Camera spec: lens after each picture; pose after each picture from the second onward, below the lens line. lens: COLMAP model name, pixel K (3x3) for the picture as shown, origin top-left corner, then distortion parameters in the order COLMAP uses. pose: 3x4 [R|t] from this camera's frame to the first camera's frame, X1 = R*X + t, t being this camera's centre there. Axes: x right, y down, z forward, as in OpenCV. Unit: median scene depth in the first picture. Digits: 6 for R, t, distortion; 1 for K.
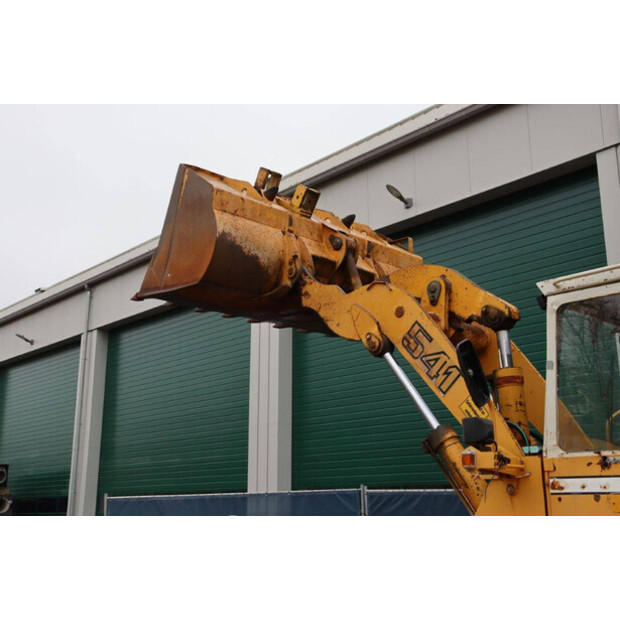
lens RADIAL K [[755.6, 0, 311.9], [0, 755.6, 311.2], [0, 0, 1]] dist [0.072286, 0.000000]
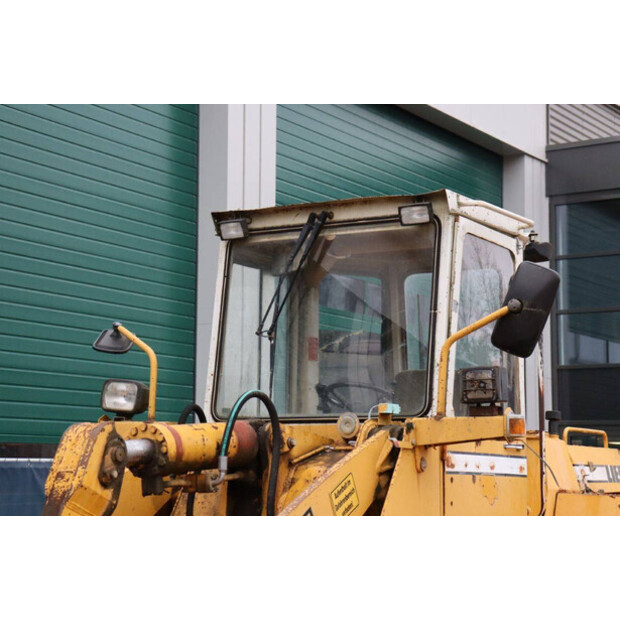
lens RADIAL K [[1486.2, 0, 309.5], [0, 1486.2, 311.1], [0, 0, 1]] dist [0.533984, 0.000000]
pose [[-0.273982, 0.113155, 0.955055, -1.125031], [-0.253507, 0.949437, -0.185214, 0.412407], [-0.927722, -0.292858, -0.231443, 1.575741]]
